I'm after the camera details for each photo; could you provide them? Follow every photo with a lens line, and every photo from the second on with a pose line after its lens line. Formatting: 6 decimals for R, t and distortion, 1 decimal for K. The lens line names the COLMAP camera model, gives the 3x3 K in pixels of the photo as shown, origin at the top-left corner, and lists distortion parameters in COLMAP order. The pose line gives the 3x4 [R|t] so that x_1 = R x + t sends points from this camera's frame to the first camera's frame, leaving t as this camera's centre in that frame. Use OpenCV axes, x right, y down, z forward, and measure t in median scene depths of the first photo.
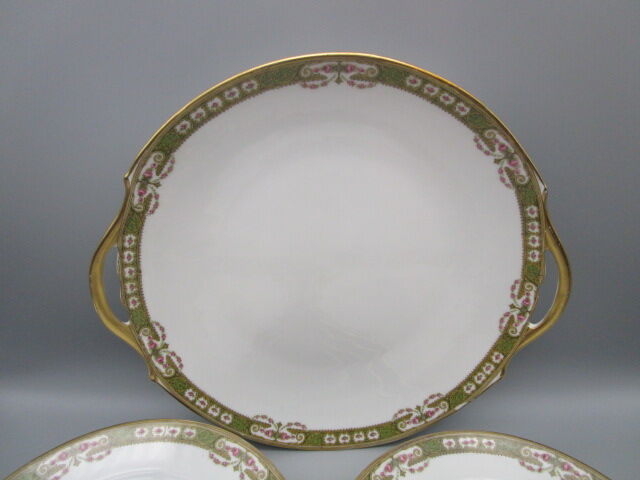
lens RADIAL K [[481.1, 0, 320.0], [0, 481.1, 240.0], [0, 0, 1]] dist [0.001958, -0.002170]
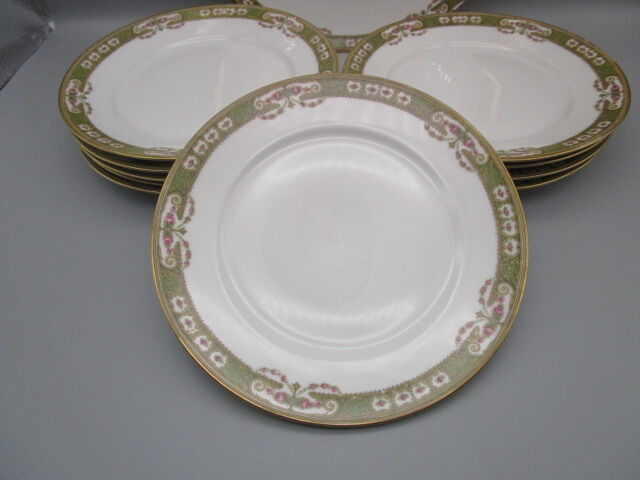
lens RADIAL K [[481.1, 0, 320.0], [0, 481.1, 240.0], [0, 0, 1]] dist [0.001958, -0.002170]
pose [[0.999022, 0.002572, -0.044142, -0.002624], [0.014949, 0.919879, 0.391917, 0.475212], [0.041613, -0.392193, 0.918941, -0.431891]]
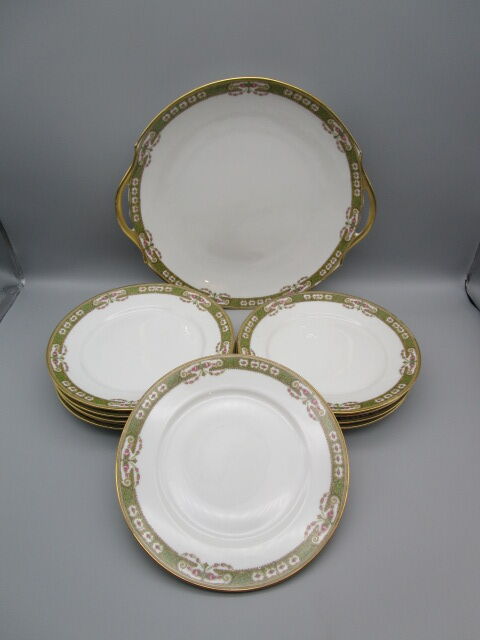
lens RADIAL K [[481.1, 0, 237.9], [0, 481.1, 319.4], [0, 0, 1]] dist [0.001958, -0.002170]
pose [[0.999965, 0.006226, -0.005669, 0.011620], [-0.004904, 0.977931, 0.208870, 0.125499], [0.006845, -0.208835, 0.977927, -0.881005]]
